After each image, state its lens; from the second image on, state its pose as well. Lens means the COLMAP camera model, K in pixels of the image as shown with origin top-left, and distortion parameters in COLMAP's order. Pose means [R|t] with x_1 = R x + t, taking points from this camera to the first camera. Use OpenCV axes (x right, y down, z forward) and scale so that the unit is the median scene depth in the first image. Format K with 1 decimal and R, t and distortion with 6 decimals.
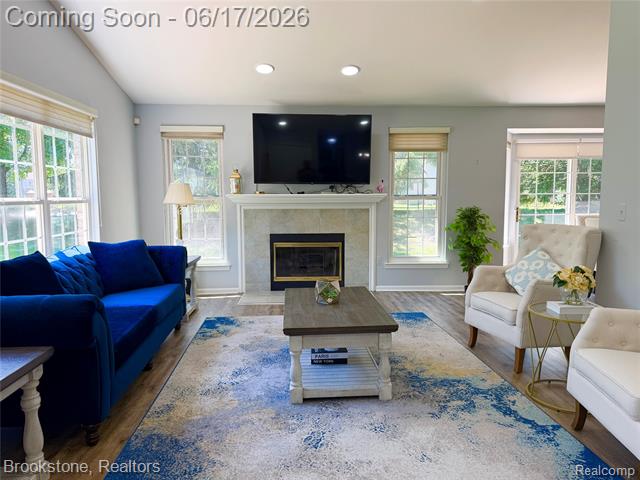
lens RADIAL K [[451.2, 0, 322.9], [0, 451.2, 238.1], [0, 0, 1]] dist [0.092751, -0.116566]
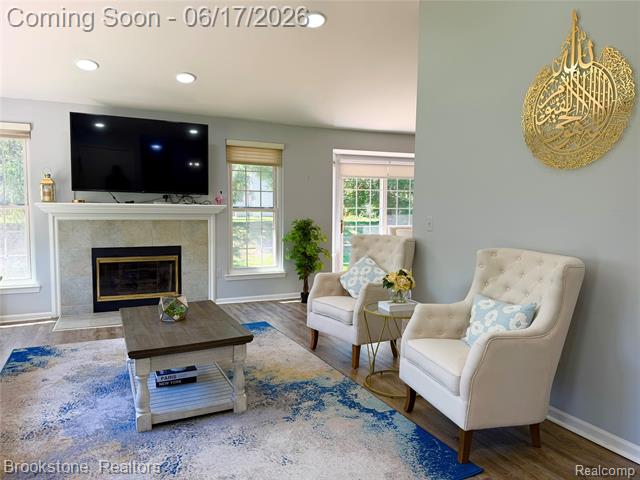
lens RADIAL K [[451.2, 0, 321.1], [0, 451.2, 238.1], [0, 0, 1]] dist [0.092751, -0.116566]
pose [[0.930218, -0.012142, 0.366806, -0.044553], [0.021606, 0.999531, -0.021706, 0.000485], [-0.366370, 0.028116, 0.930044, -0.002261]]
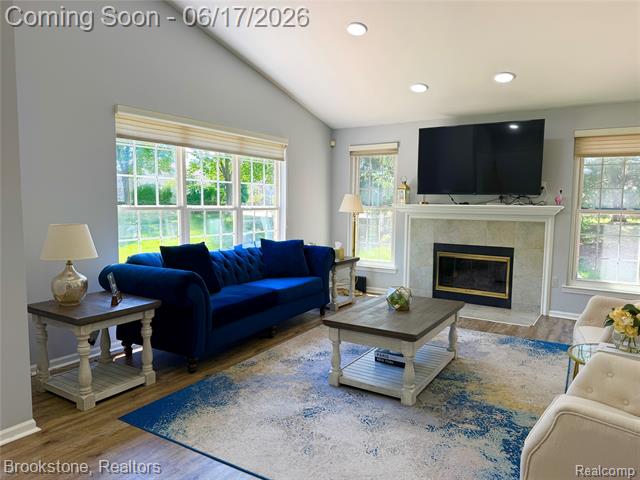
lens RADIAL K [[451.2, 0, 320.5], [0, 451.2, 236.7], [0, 0, 1]] dist [0.092751, -0.116566]
pose [[0.811287, 0.059287, -0.581635, 0.421933], [-0.068673, 0.997622, 0.005901, -0.018488], [0.580601, 0.035155, 0.813429, 0.009794]]
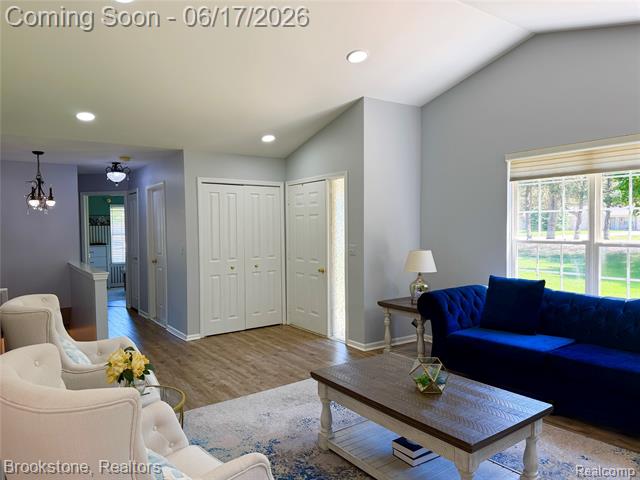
lens RADIAL K [[451.2, 0, 318.8], [0, 451.2, 239.6], [0, 0, 1]] dist [0.092751, -0.116566]
pose [[-0.848708, 0.029316, -0.528049, 0.508613], [-0.033447, 0.993488, 0.108914, -0.166201], [0.527803, 0.110097, -0.842201, 1.355004]]
